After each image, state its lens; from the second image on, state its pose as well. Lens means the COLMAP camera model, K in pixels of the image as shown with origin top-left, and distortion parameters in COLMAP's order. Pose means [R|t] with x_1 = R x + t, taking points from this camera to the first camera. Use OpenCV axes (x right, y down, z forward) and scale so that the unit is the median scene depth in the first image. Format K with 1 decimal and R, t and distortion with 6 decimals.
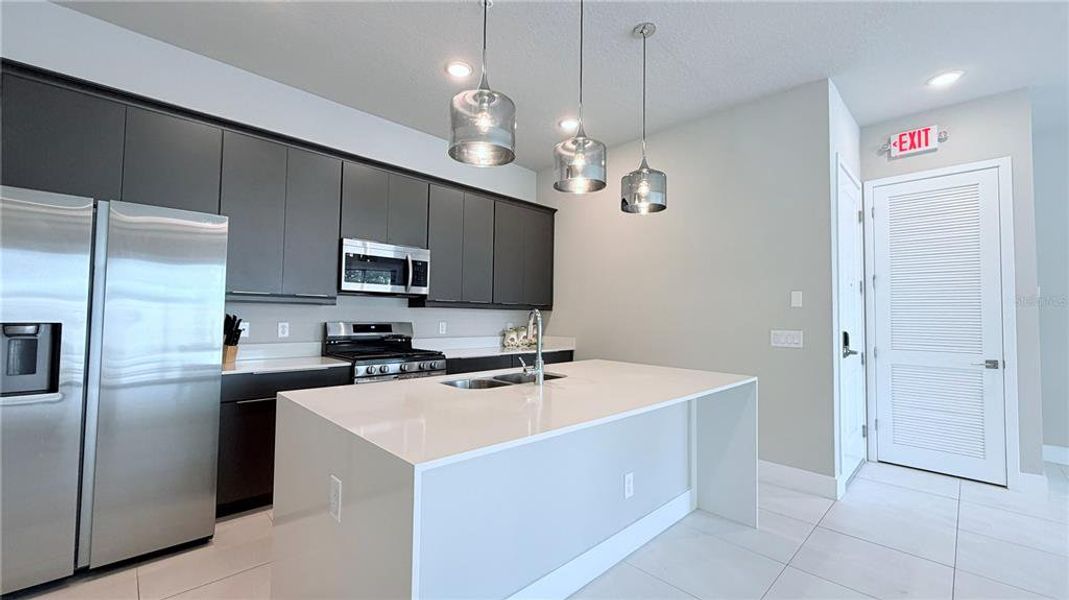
lens RADIAL K [[426.7, 0, 530.3], [0, 426.7, 299.3], [0, 0, 1]] dist [-0.000835, 0.000239]
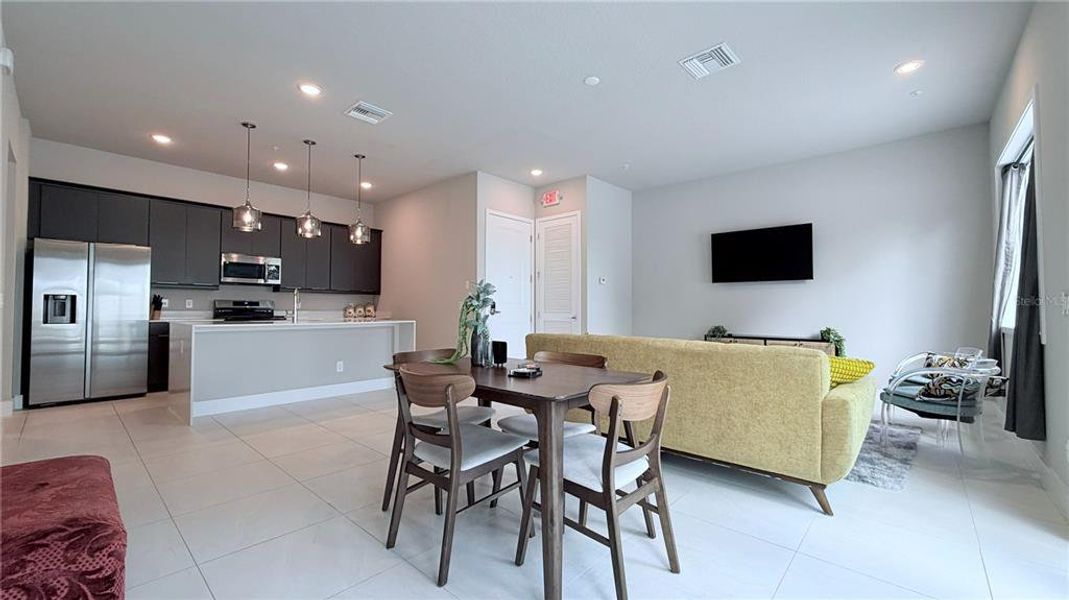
lens RADIAL K [[426.7, 0, 531.8], [0, 426.7, 300.9], [0, 0, 1]] dist [-0.000835, 0.000239]
pose [[0.997827, -0.009793, 0.065161, 0.699494], [0.008541, 0.999774, 0.019470, 0.033324], [-0.065337, -0.018871, 0.997685, -0.835244]]
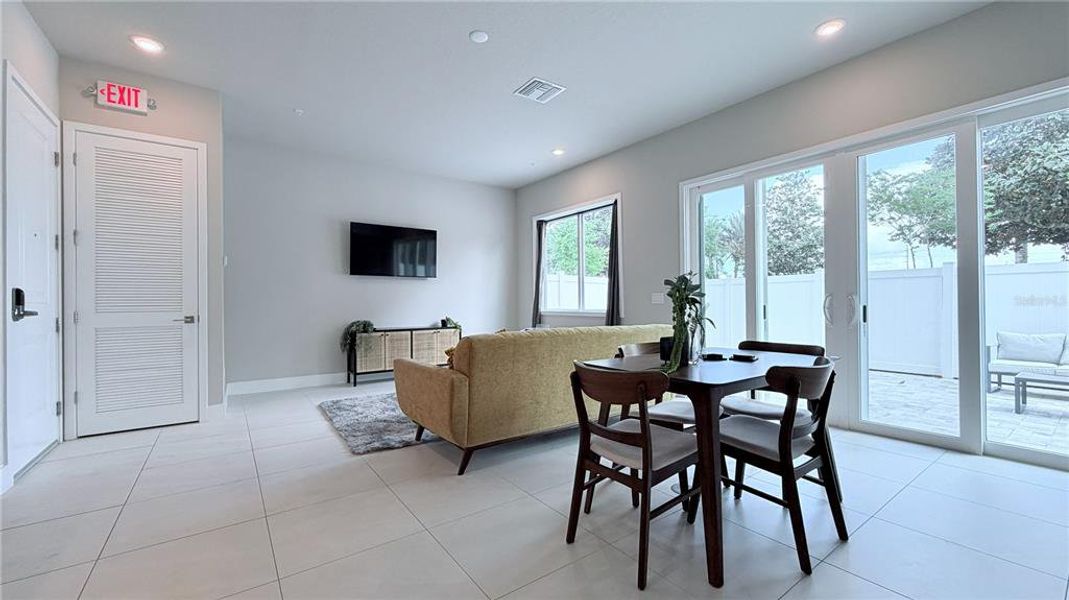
lens RADIAL K [[426.7, 0, 532.8], [0, 426.7, 299.8], [0, 0, 1]] dist [-0.000835, 0.000239]
pose [[0.141715, -0.009958, 0.989857, 0.066385], [-0.027446, 0.999525, 0.013984, 0.052415], [-0.989527, -0.029149, 0.141374, -0.073986]]
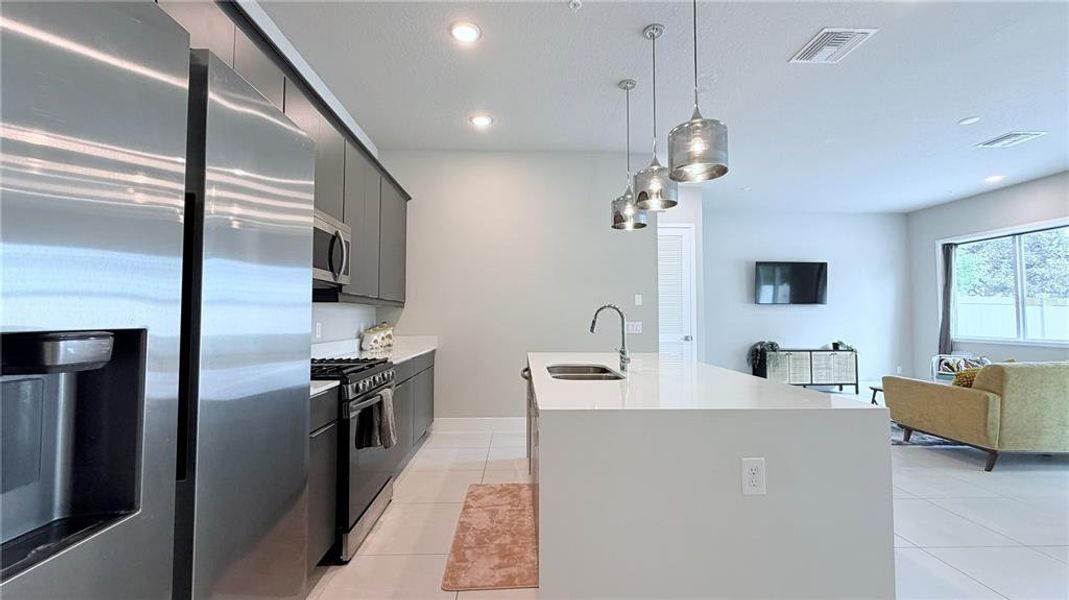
lens RADIAL K [[426.7, 0, 532.0], [0, 426.7, 300.0], [0, 0, 1]] dist [-0.000835, 0.000239]
pose [[0.674166, 0.017238, 0.738379, -0.610046], [-0.020300, 0.999782, -0.004806, 0.012236], [-0.738301, -0.011749, 0.674369, 0.255648]]
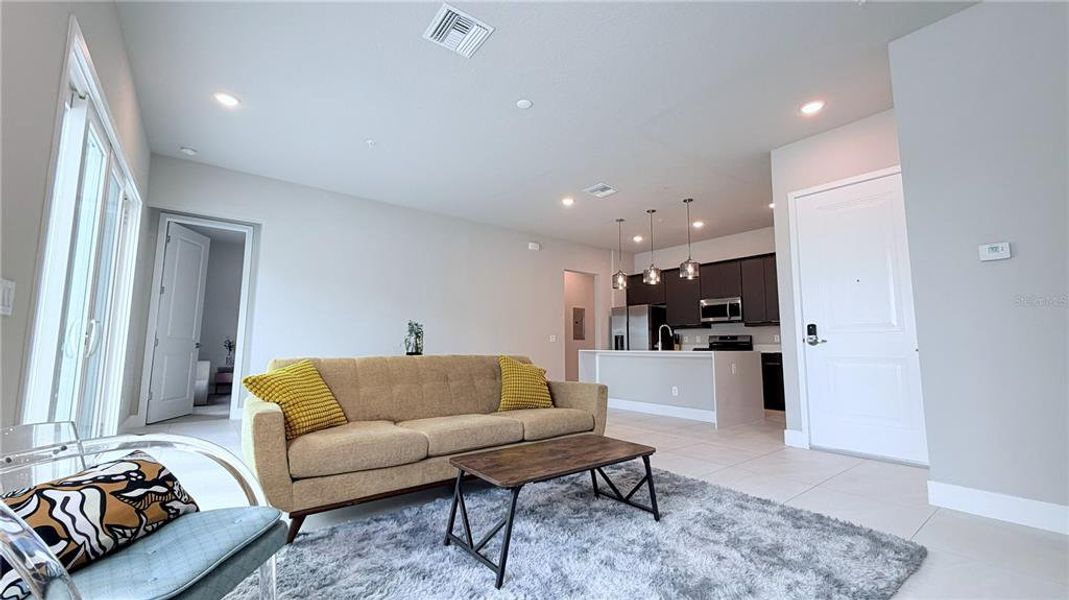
lens RADIAL K [[426.7, 0, 533.1], [0, 426.7, 296.6], [0, 0, 1]] dist [-0.000835, 0.000239]
pose [[-0.104551, -0.134523, -0.985379, 1.851128], [0.029378, 0.989959, -0.138265, 0.128706], [0.994085, -0.043404, -0.099549, 0.273998]]
